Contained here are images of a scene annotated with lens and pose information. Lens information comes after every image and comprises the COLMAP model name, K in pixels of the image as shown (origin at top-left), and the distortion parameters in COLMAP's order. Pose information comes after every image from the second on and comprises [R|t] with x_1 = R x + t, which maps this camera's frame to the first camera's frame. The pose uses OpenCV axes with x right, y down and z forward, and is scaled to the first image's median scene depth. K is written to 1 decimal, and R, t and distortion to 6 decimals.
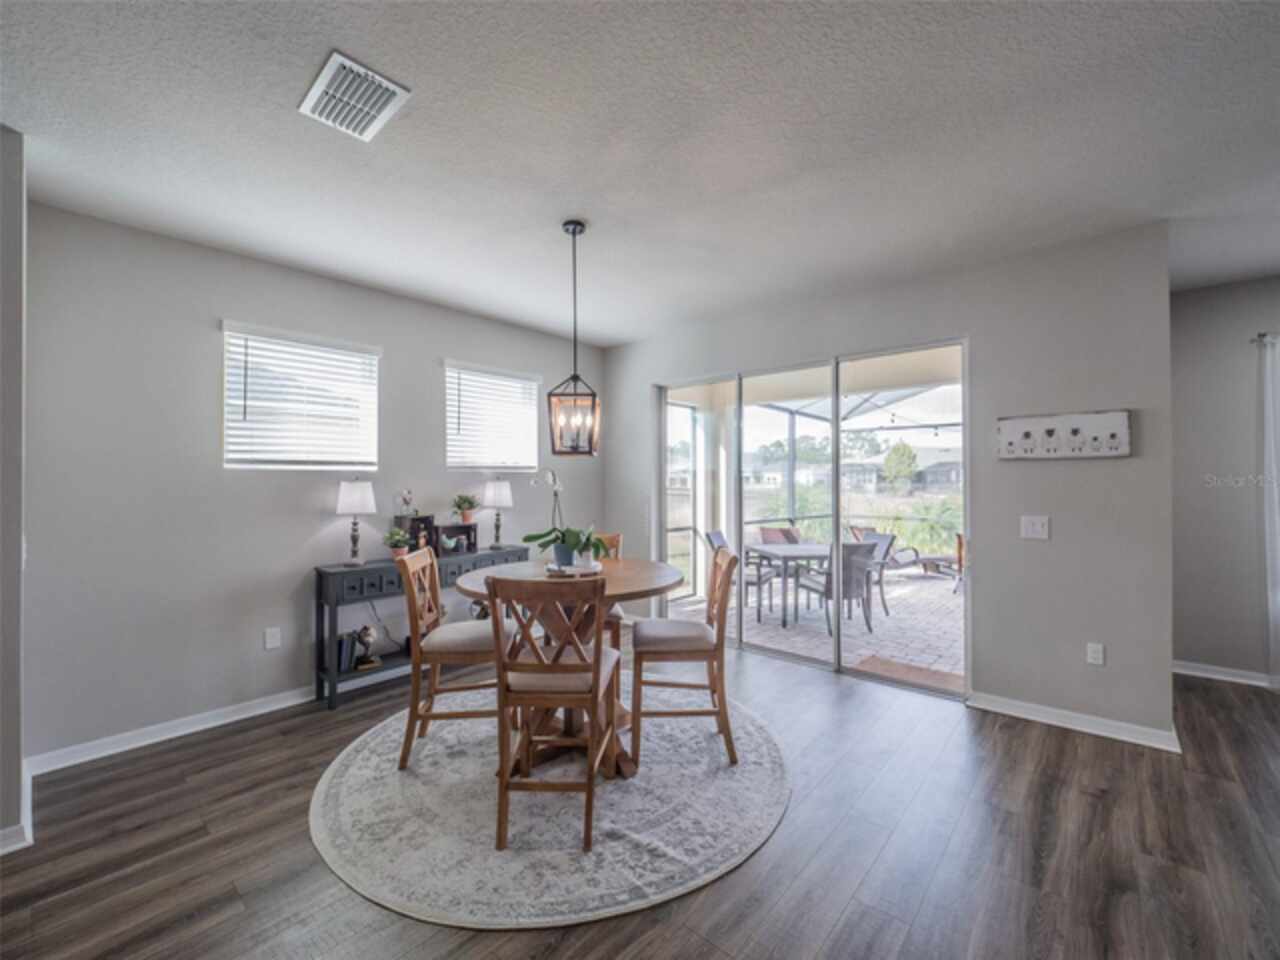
lens RADIAL K [[519.7, 0, 640.0], [0, 519.7, 480.0], [0, 0, 1]] dist [-0.040321, 0.000114]
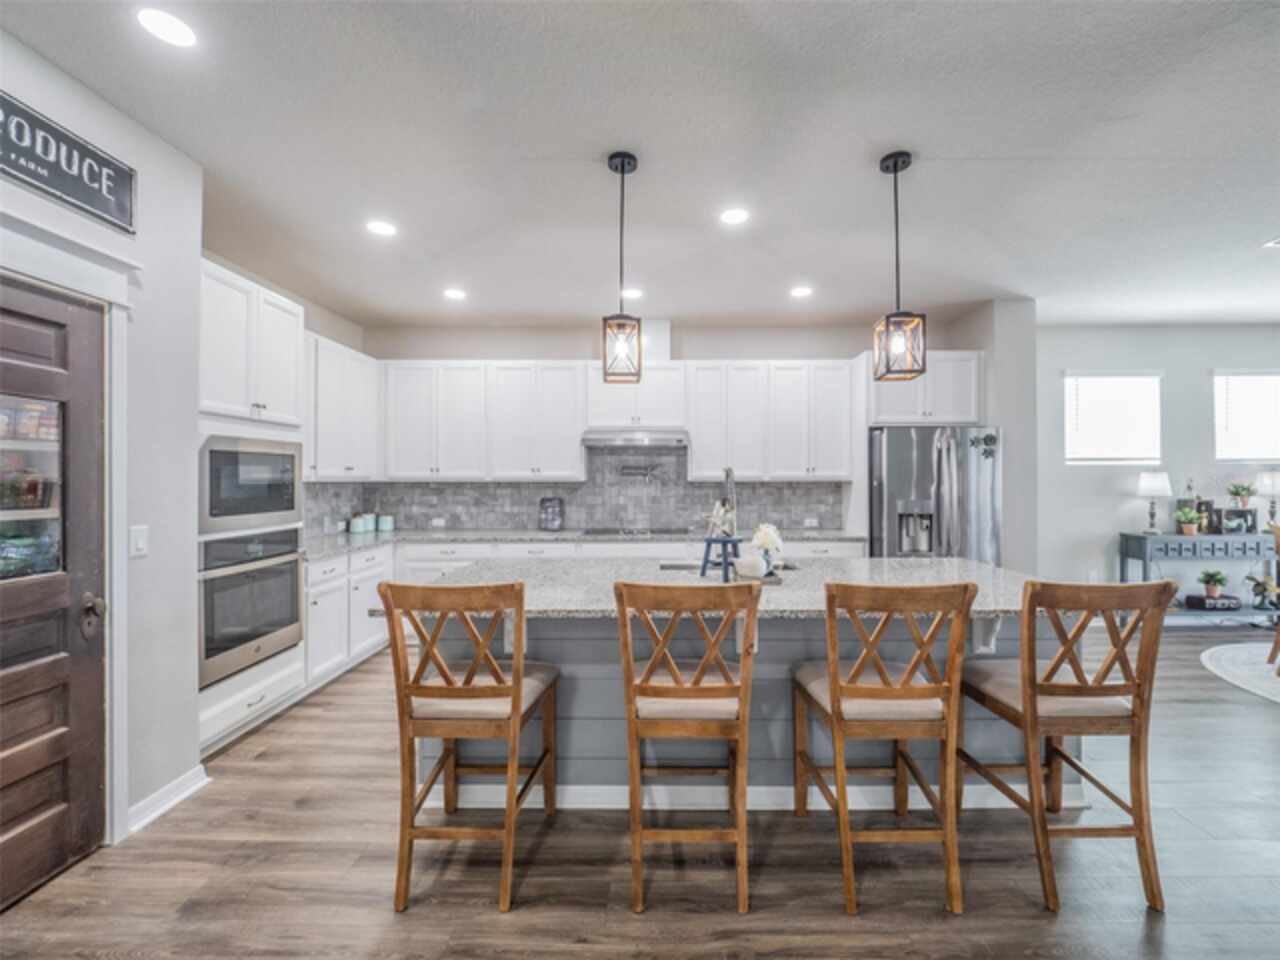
lens RADIAL K [[504.9, 0, 640.0], [0, 504.9, 480.0], [0, 0, 1]] dist [0.000181, 0.000031]
pose [[0.652849, 0.008126, -0.757444, -0.386307], [0.003725, 0.999896, 0.013937, -0.000669], [0.757479, -0.011920, 0.652751, -0.814630]]
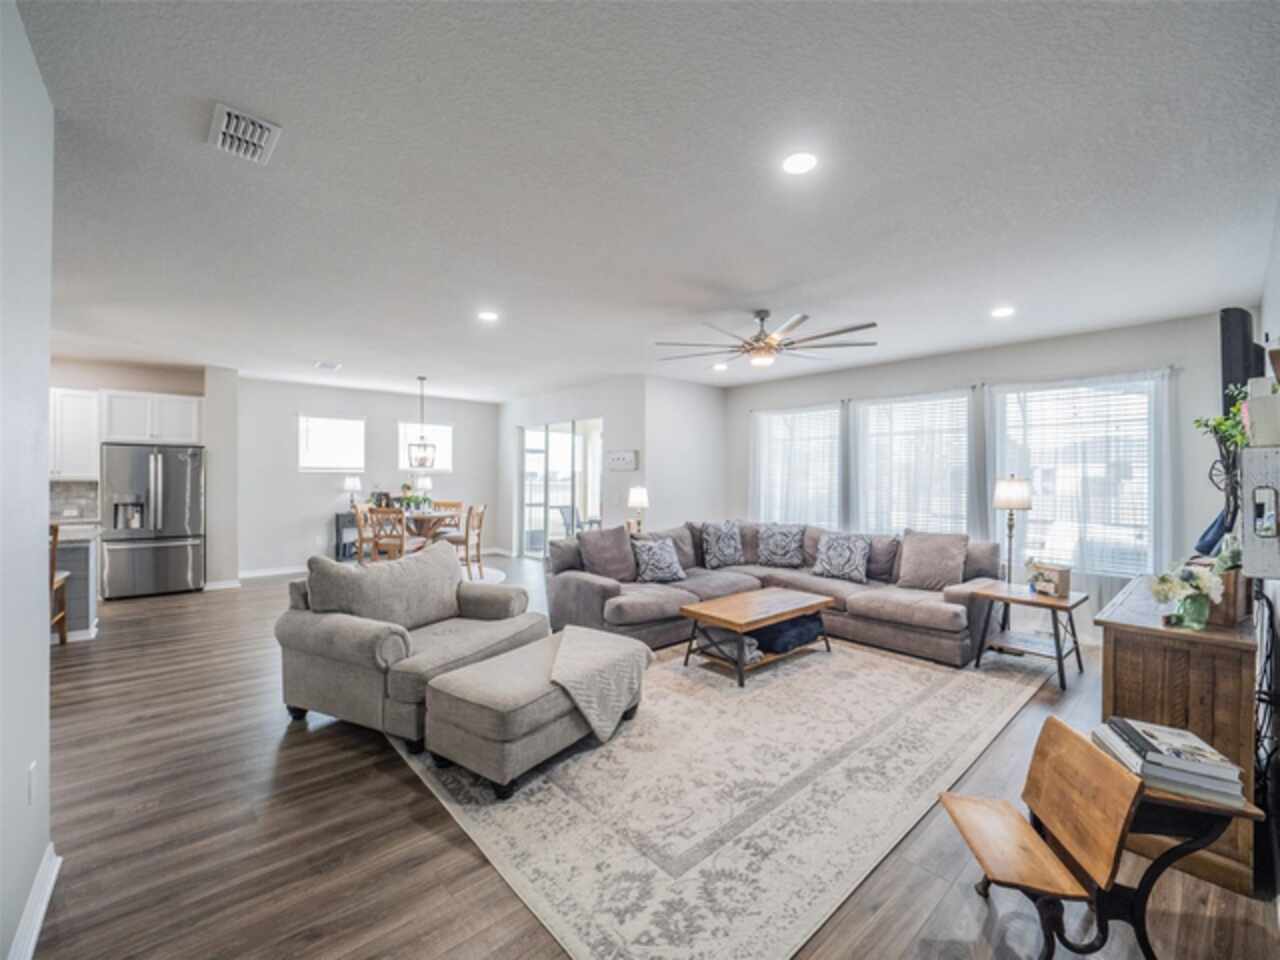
lens RADIAL K [[519.7, 0, 640.0], [0, 519.7, 480.0], [0, 0, 1]] dist [-0.040321, 0.000114]
pose [[0.992753, 0.010955, -0.119675, 0.926800], [-0.009589, 0.999882, 0.011978, -0.020428], [0.119792, -0.010744, 0.992741, -1.051692]]
